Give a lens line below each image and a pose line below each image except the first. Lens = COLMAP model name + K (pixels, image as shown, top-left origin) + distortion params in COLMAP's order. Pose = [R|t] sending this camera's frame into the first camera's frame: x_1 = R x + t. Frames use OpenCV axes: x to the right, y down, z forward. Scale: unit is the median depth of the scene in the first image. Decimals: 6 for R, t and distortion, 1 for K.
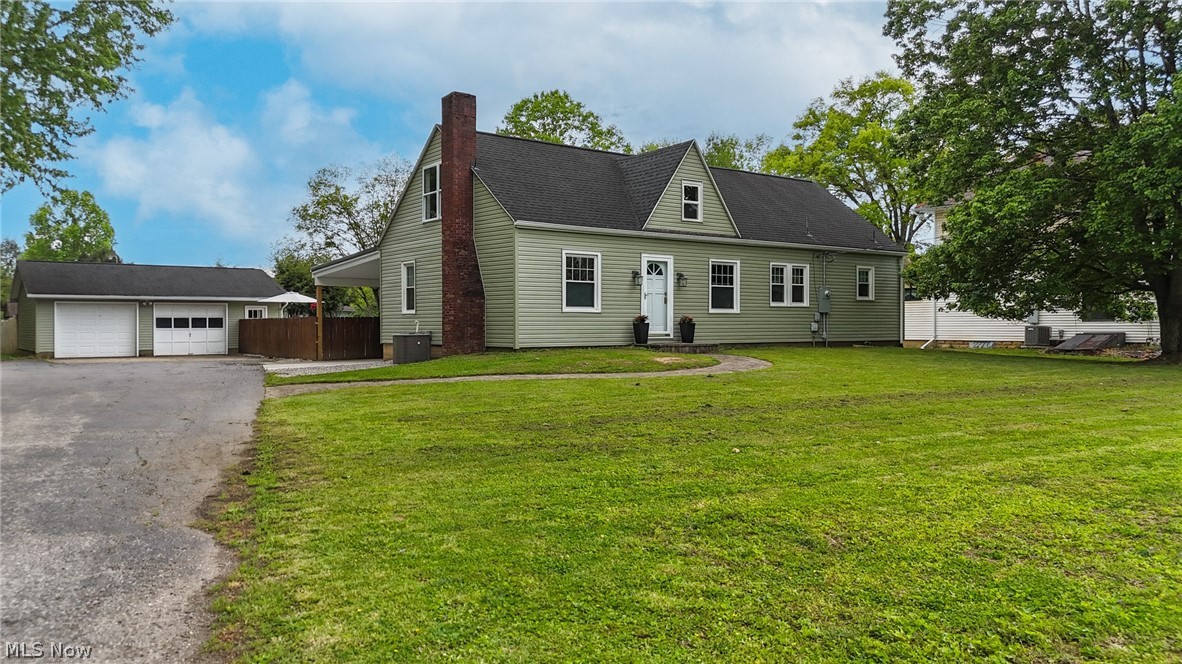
lens RADIAL K [[869.9, 0, 591.0], [0, 869.9, 332.0], [0, 0, 1]] dist [0.097927, -0.117113]
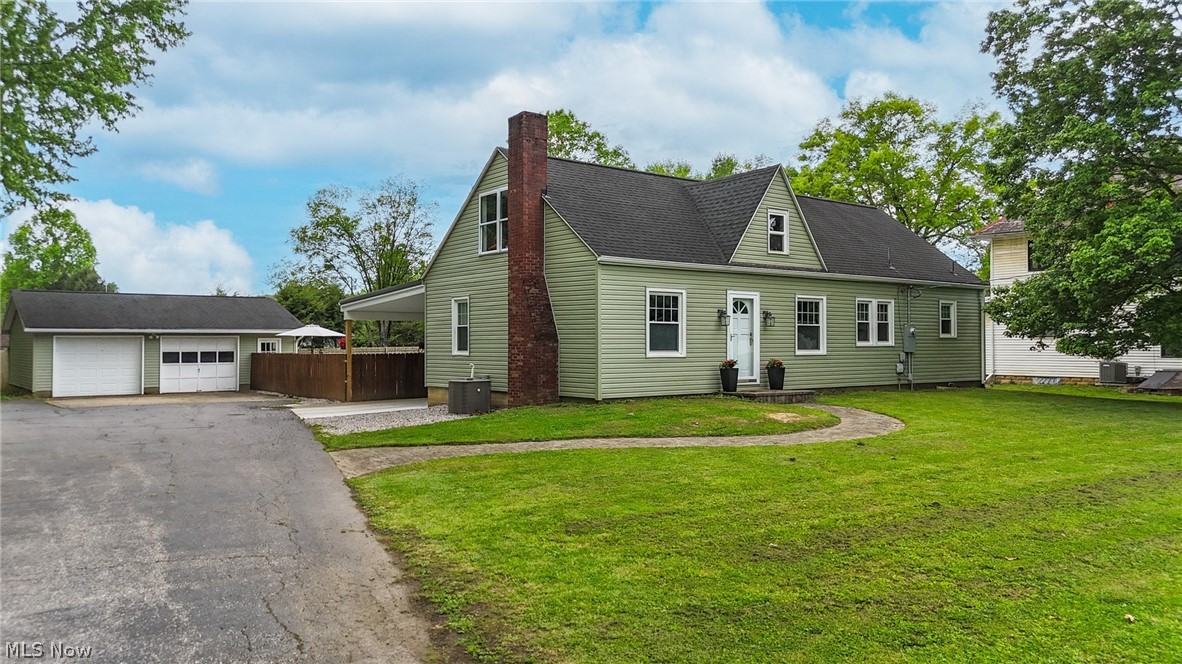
lens RADIAL K [[873.4, 0, 590.0], [0, 873.4, 328.2], [0, 0, 1]] dist [0.093300, -0.103899]
pose [[0.999823, 0.000291, 0.018807, -0.086588], [0.000189, 0.999675, -0.025502, -0.024239], [-0.018808, 0.025501, 0.999498, 0.087493]]
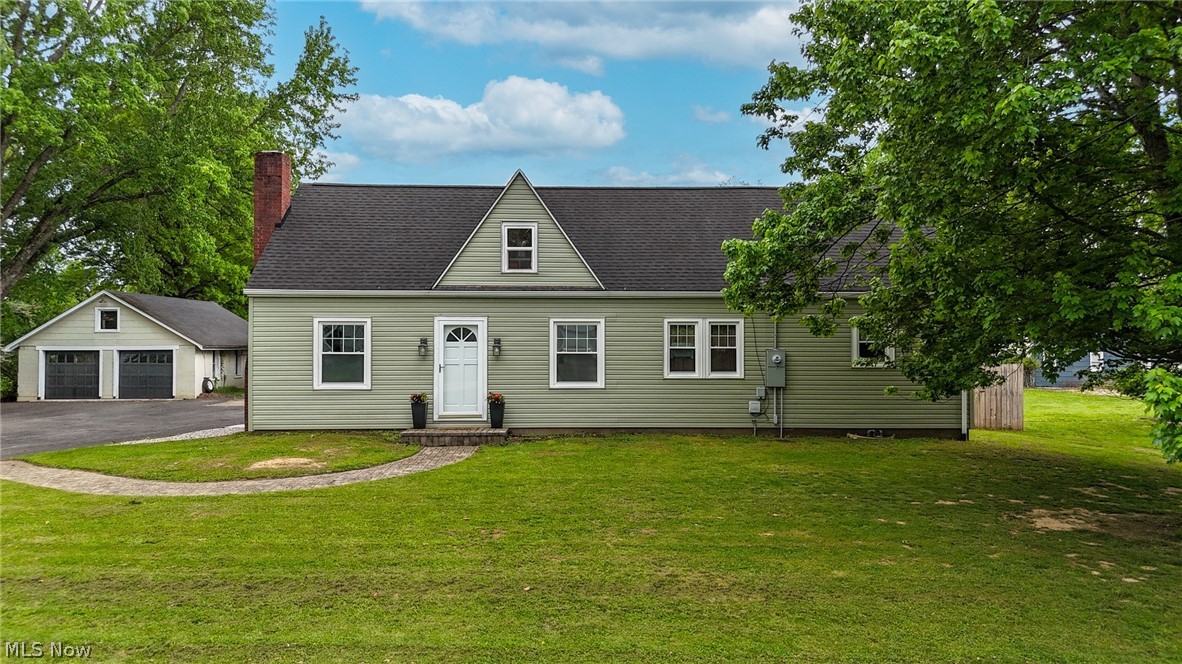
lens RADIAL K [[872.0, 0, 589.2], [0, 872.0, 329.2], [0, 0, 1]] dist [0.074621, -0.064028]
pose [[0.816013, -0.005491, -0.578007, 0.563504], [-0.006506, 0.999804, -0.018682, -0.055219], [0.577997, 0.019005, 0.815818, 0.354767]]
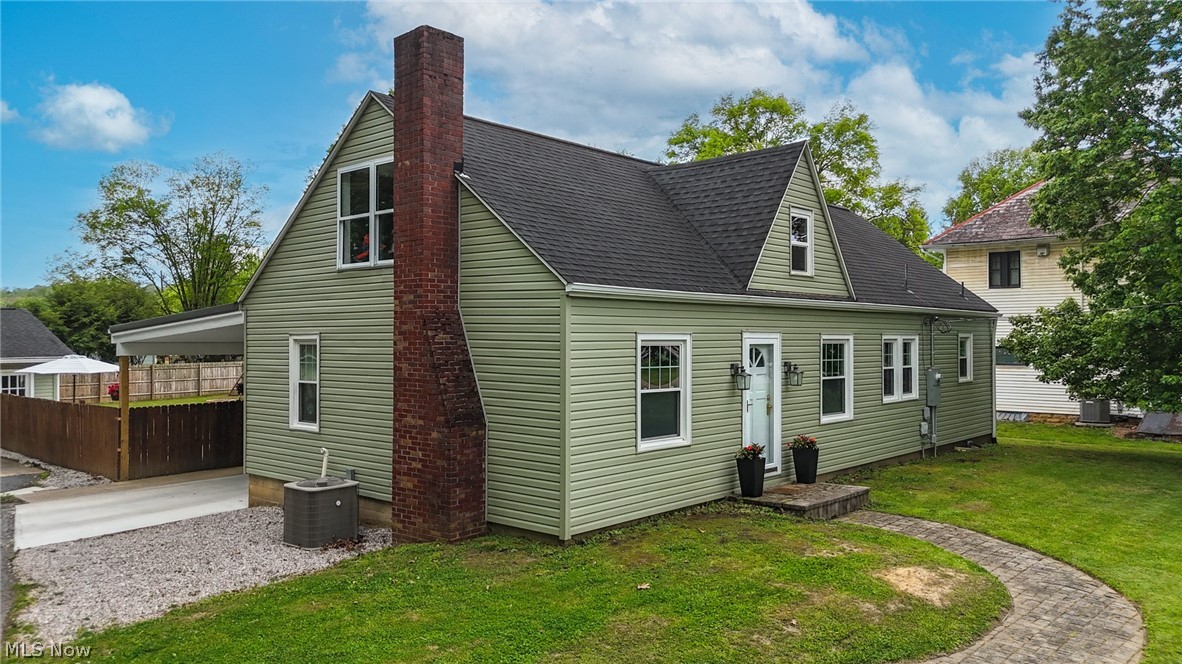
lens RADIAL K [[872.0, 0, 589.2], [0, 872.0, 329.2], [0, 0, 1]] dist [0.074621, -0.064028]
pose [[0.980772, 0.004076, 0.195112, -0.132540], [-0.000679, 0.999847, -0.017475, -0.071145], [-0.195154, 0.017007, 0.980625, 0.391714]]
